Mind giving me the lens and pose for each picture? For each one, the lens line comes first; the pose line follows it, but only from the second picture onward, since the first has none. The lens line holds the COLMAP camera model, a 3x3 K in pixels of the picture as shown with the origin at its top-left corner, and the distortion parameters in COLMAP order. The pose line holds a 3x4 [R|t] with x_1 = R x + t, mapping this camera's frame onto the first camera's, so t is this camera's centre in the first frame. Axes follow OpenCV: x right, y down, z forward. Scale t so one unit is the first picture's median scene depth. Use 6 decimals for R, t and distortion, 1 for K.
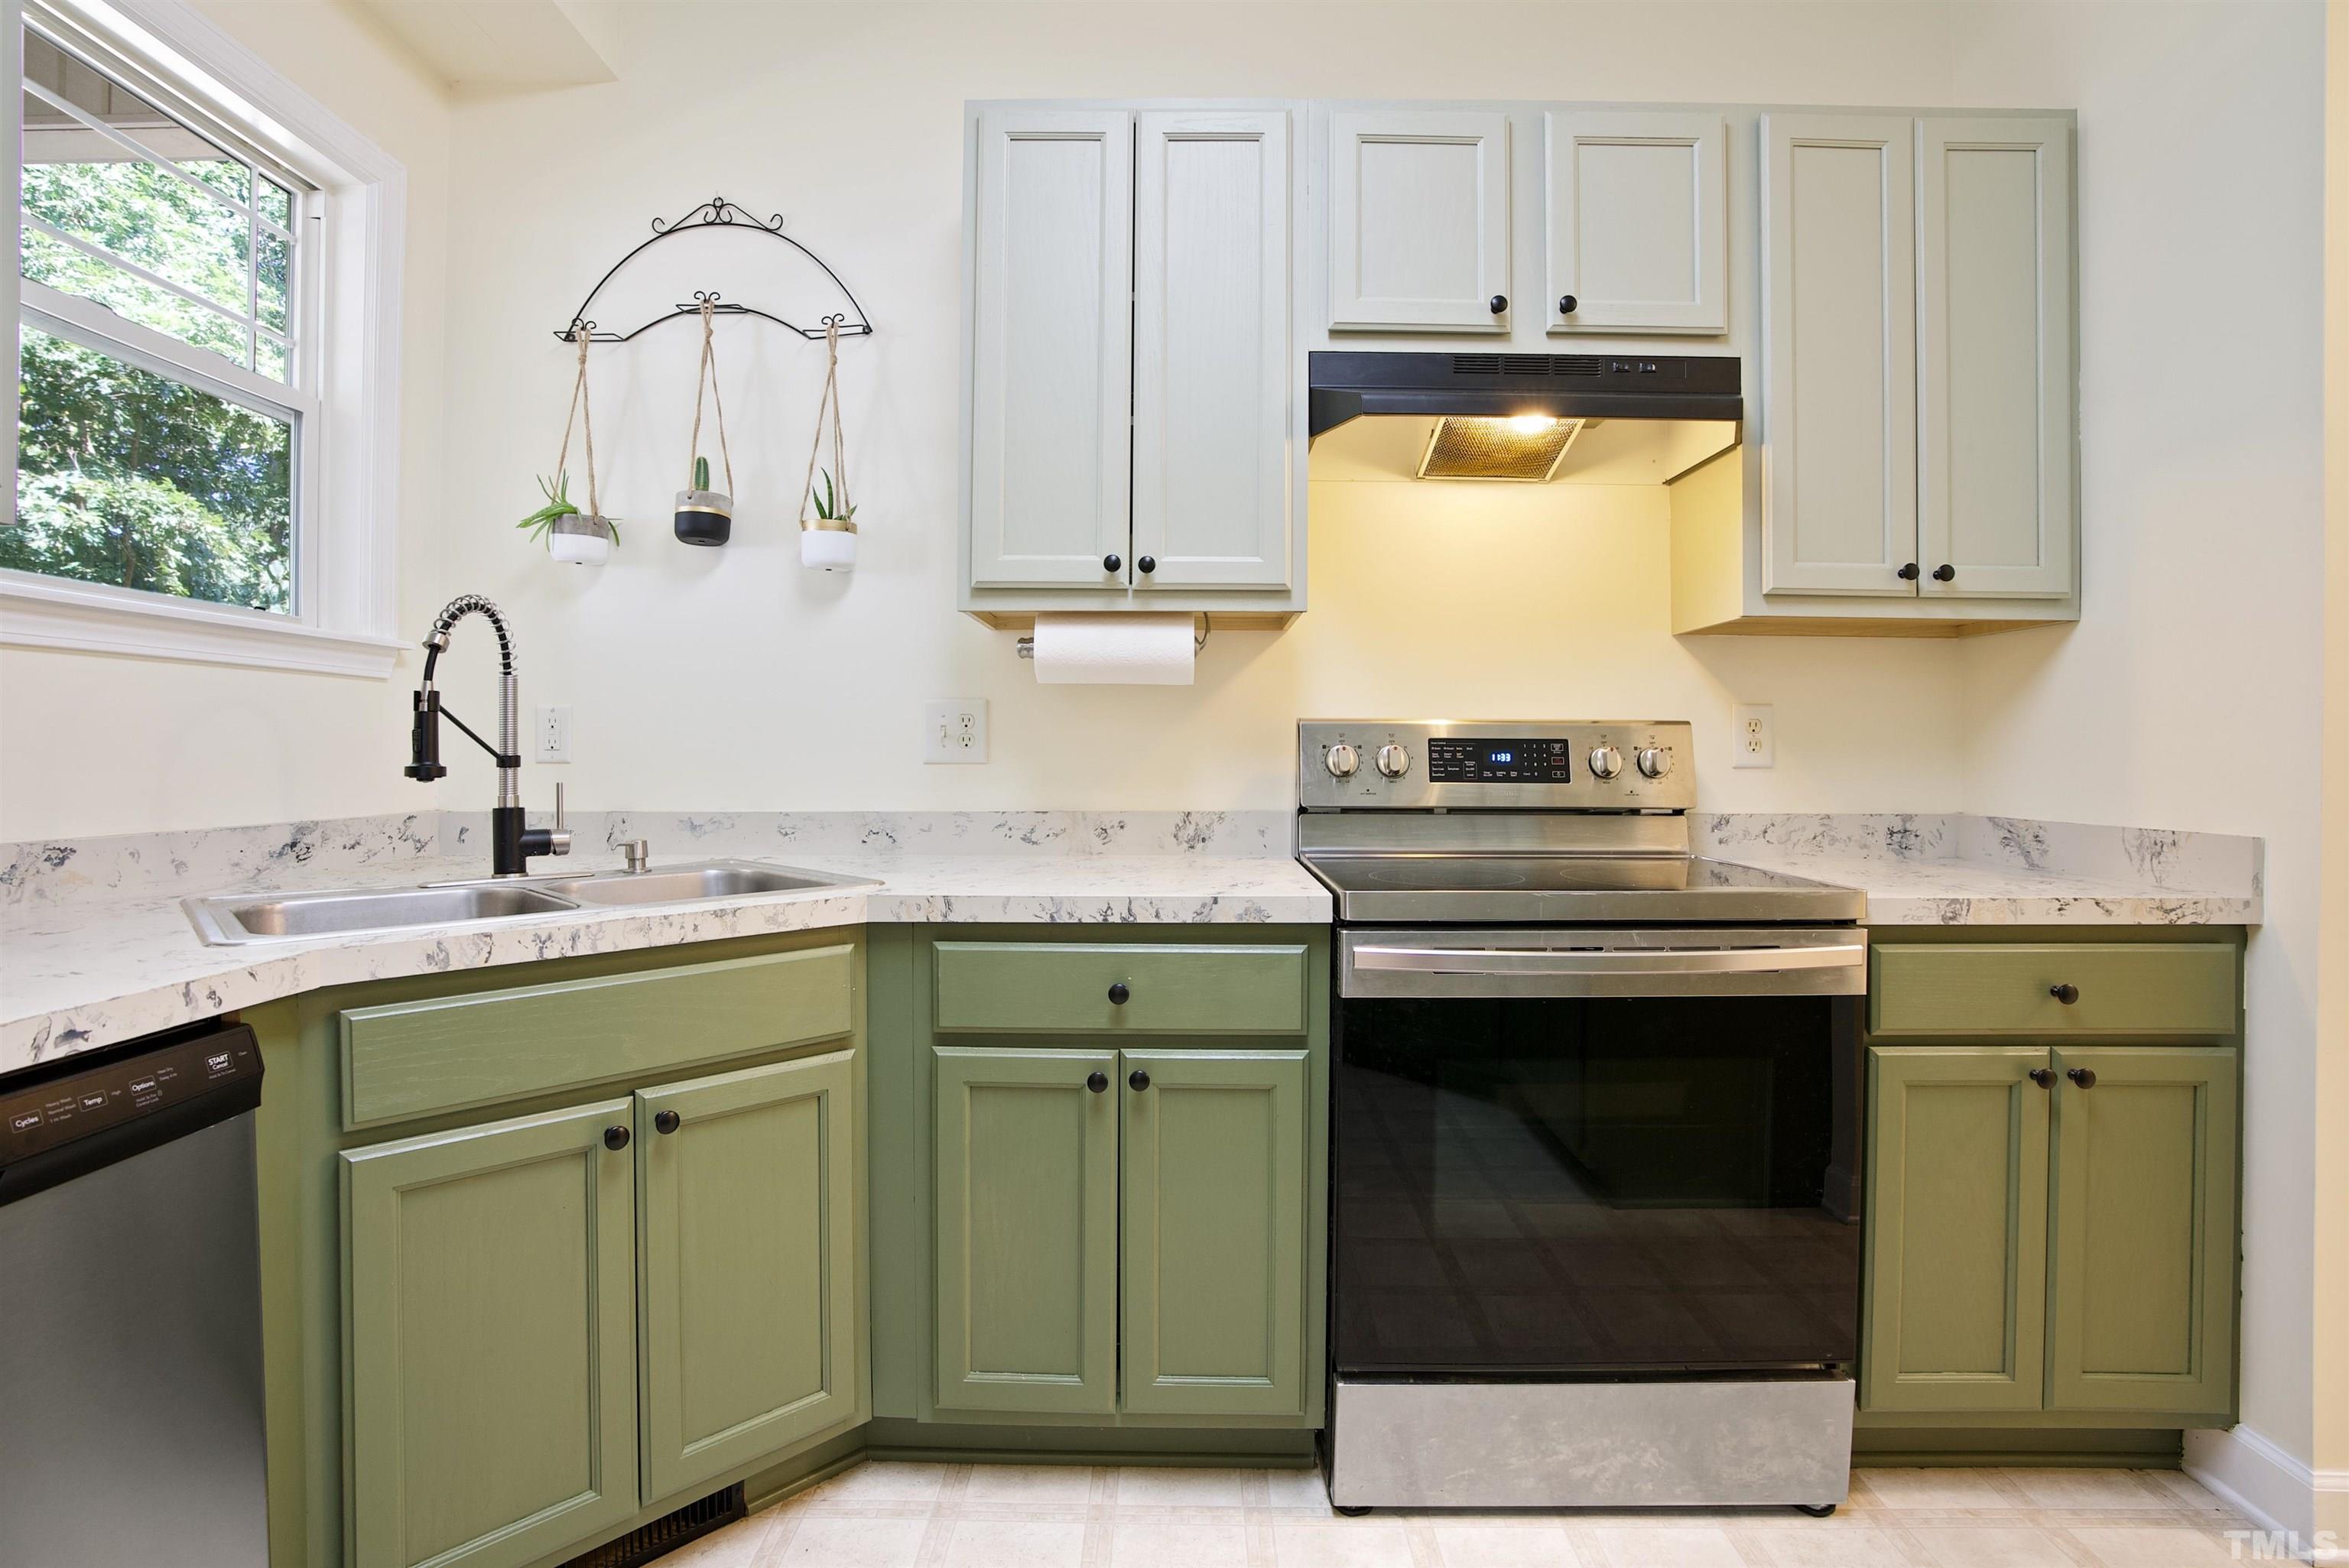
lens RADIAL K [[1105.8, 0, 1167.8], [0, 1105.8, 763.1], [0, 0, 1]] dist [-0.069505, 0.028828]
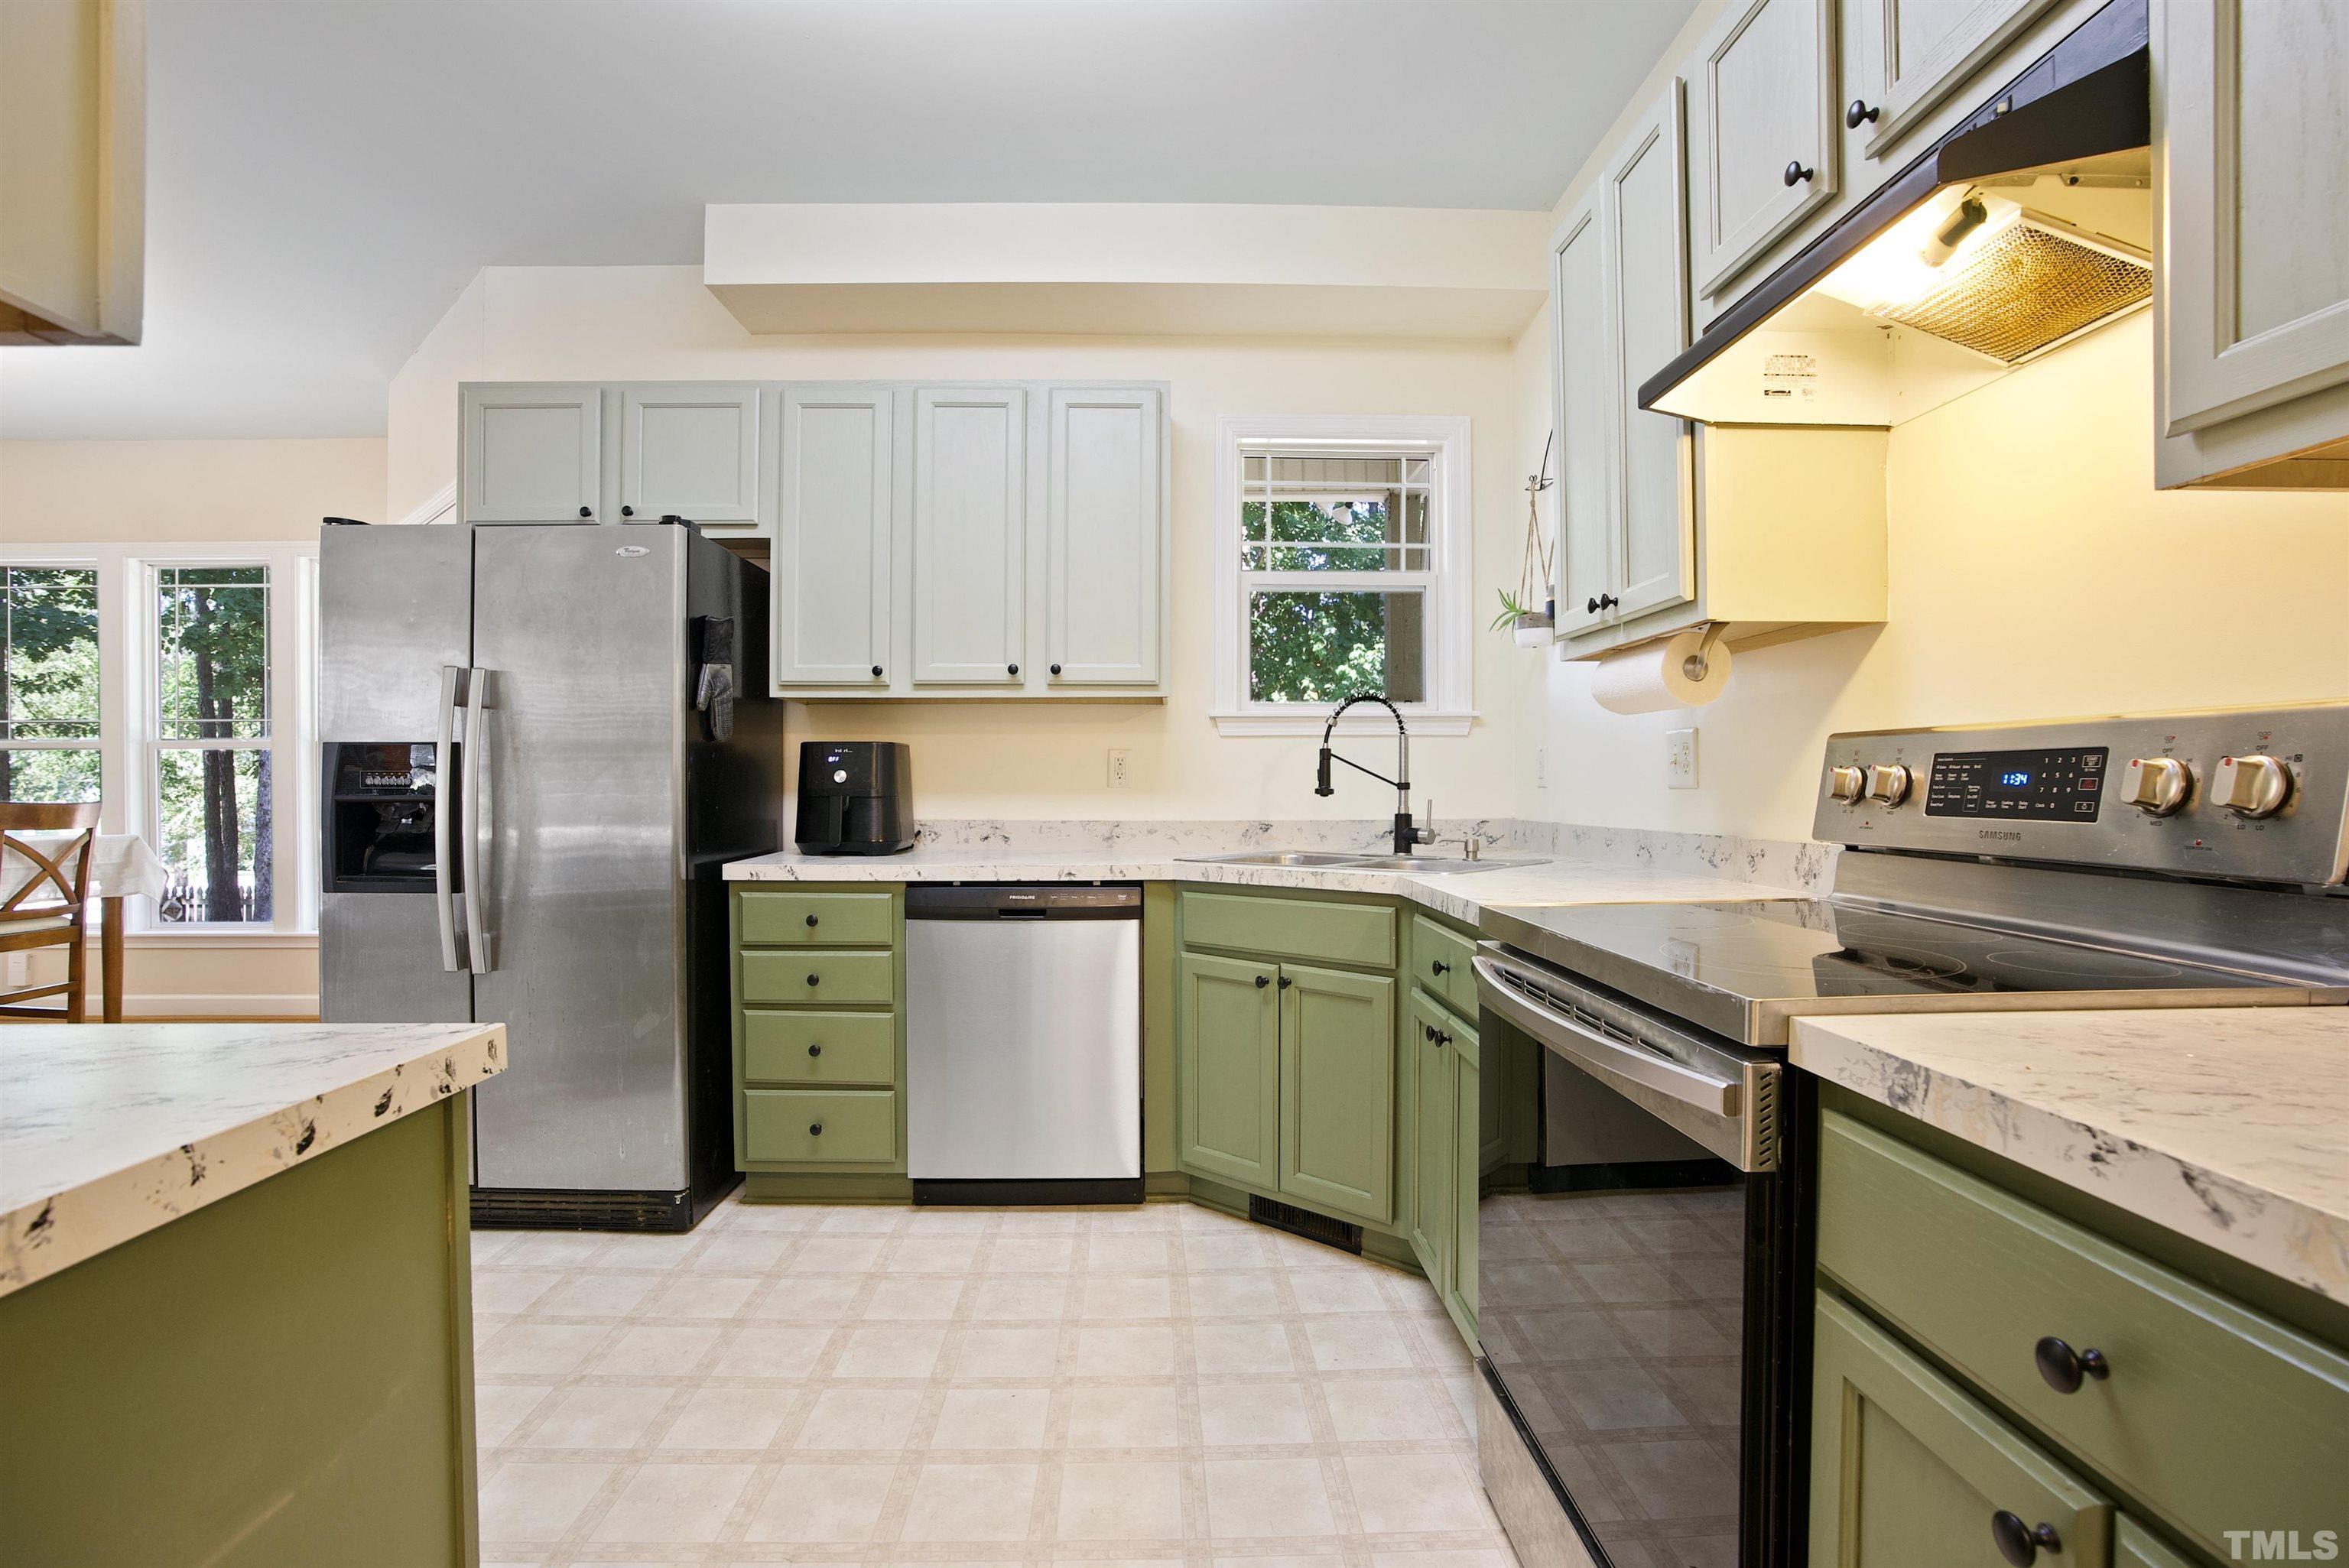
lens RADIAL K [[1115.8, 0, 1173.2], [0, 1115.8, 788.1], [0, 0, 1]] dist [-0.066772, 0.026210]
pose [[0.038594, 0.001210, -0.999254, 1.126108], [-0.002633, 0.999996, 0.001109, 0.000733], [0.999251, 0.002589, 0.038597, 0.593725]]
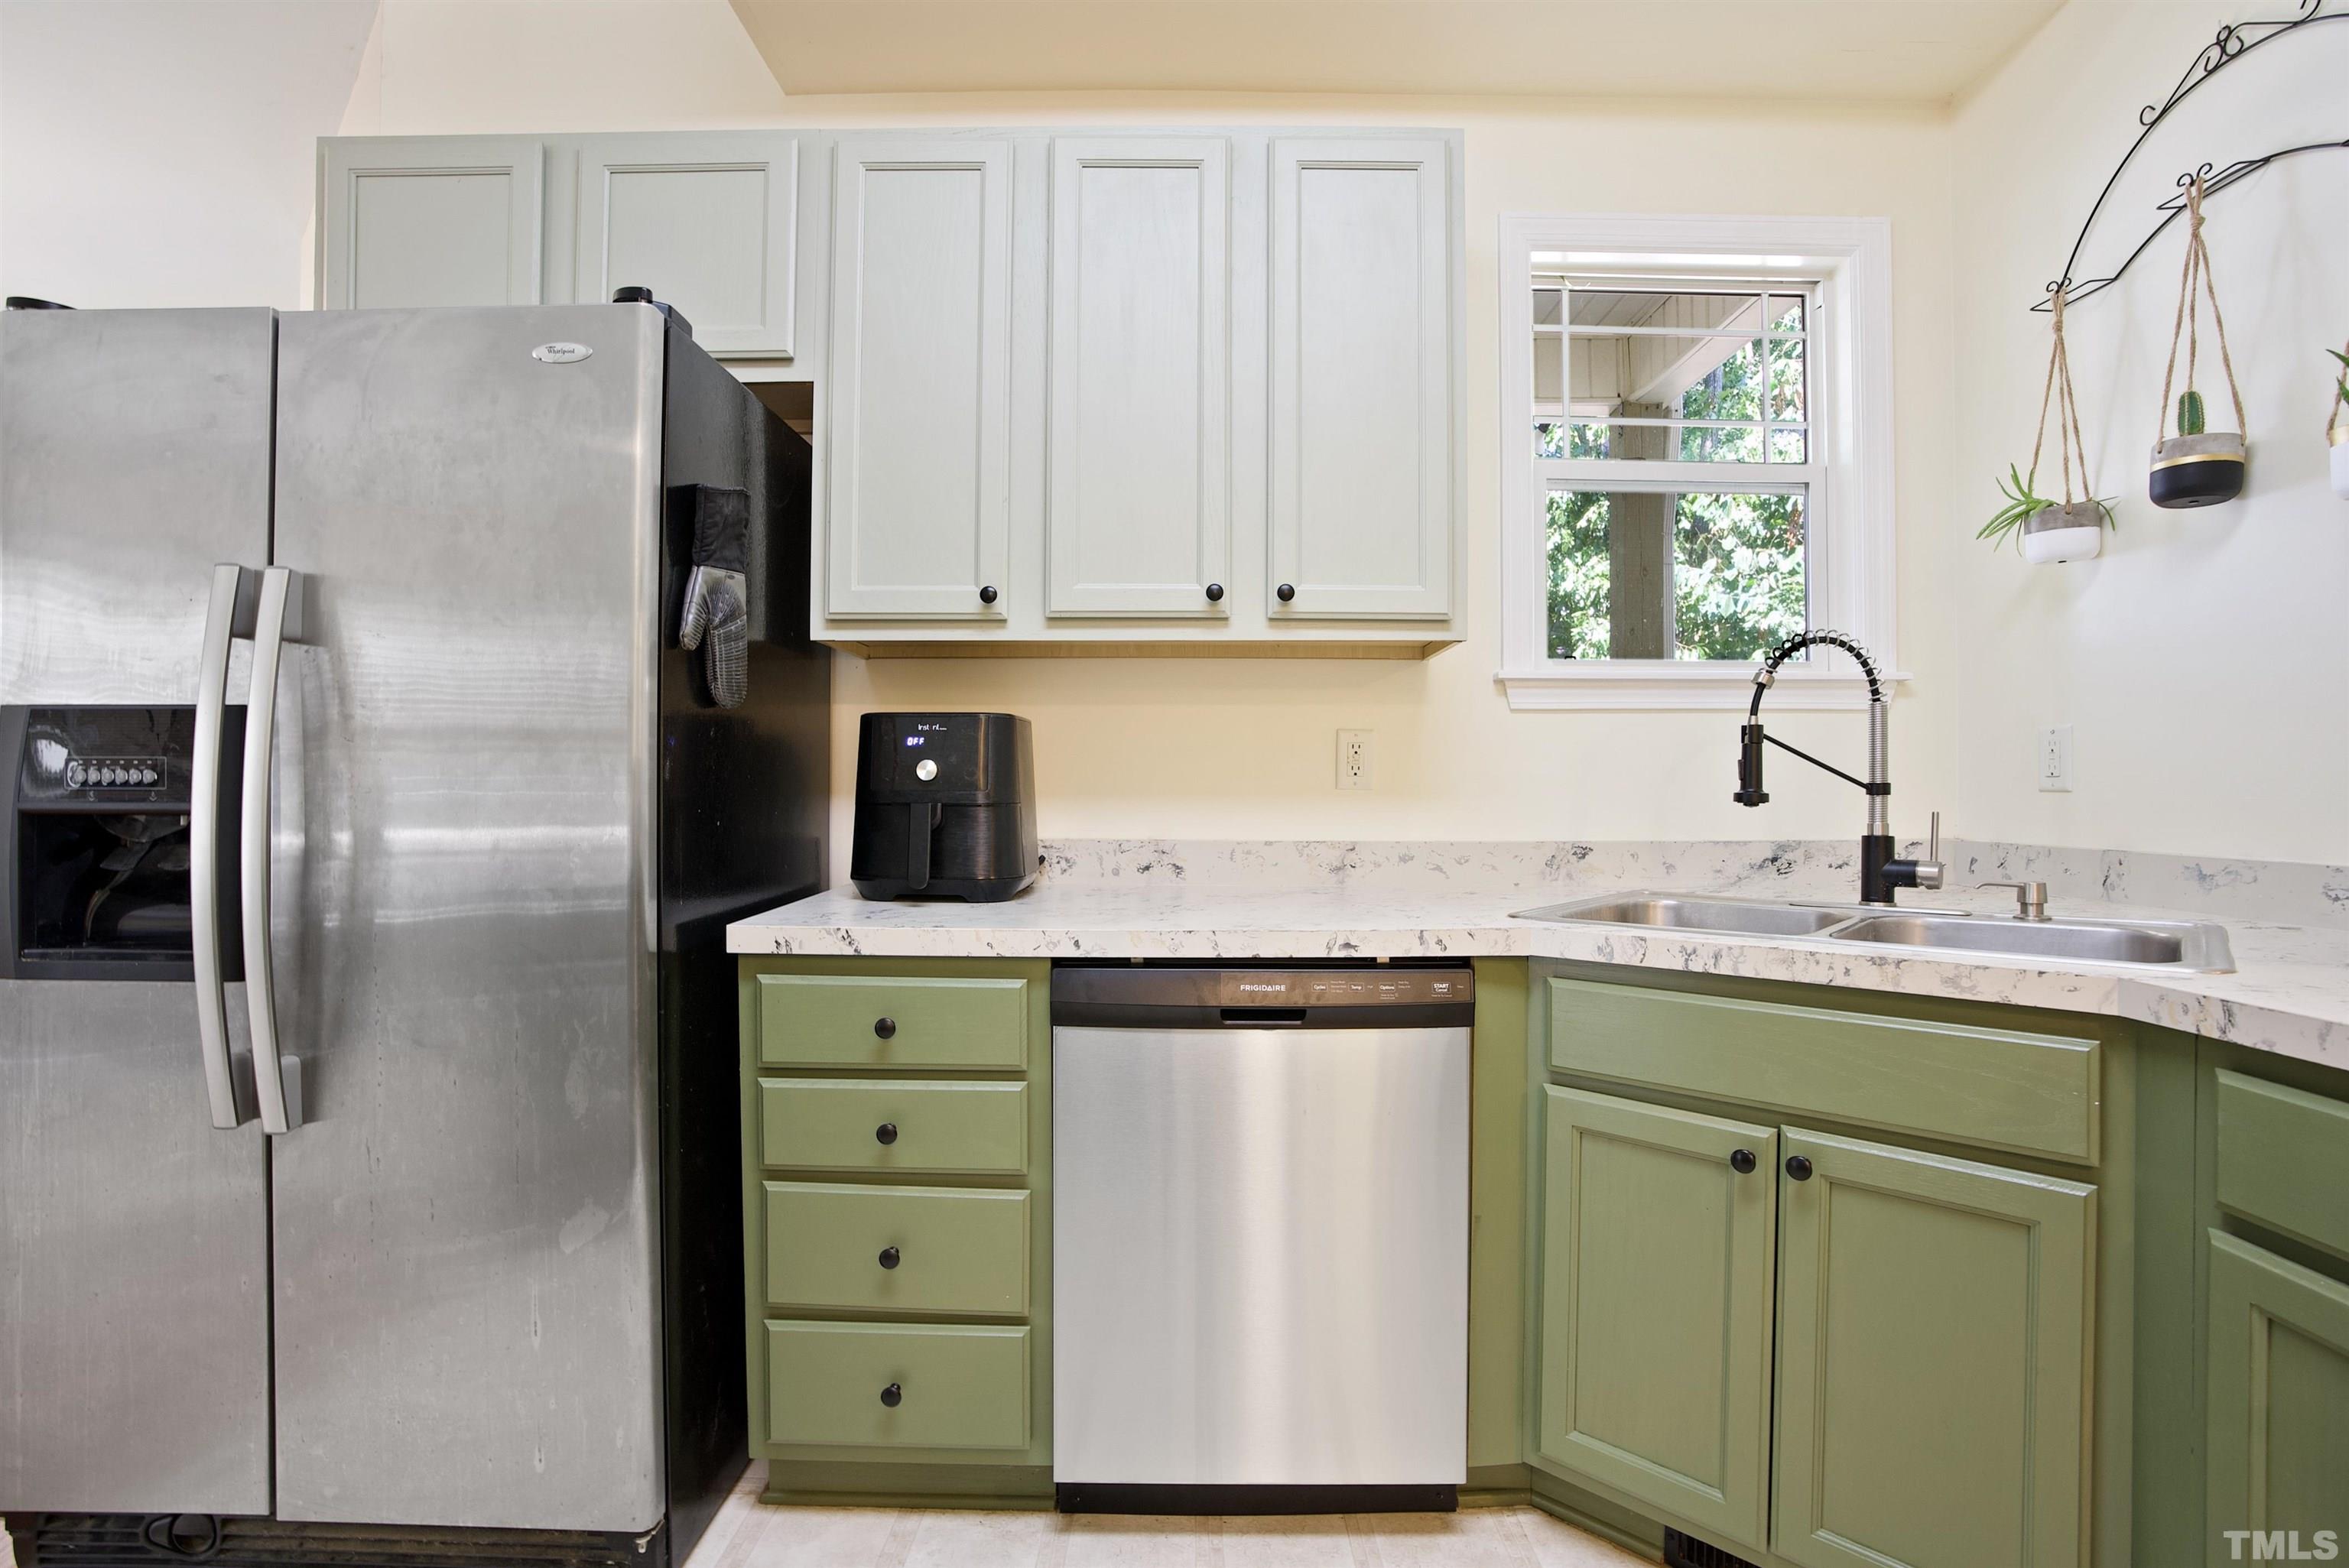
lens RADIAL K [[1103.8, 0, 1174.5], [0, 1103.8, 784.0], [0, 0, 1]] dist [-0.071106, 0.028694]
pose [[0.012792, -0.001203, -0.999917, 0.379625], [-0.005478, 0.999984, -0.001273, -0.001281], [0.999903, 0.005494, 0.012785, 0.351154]]
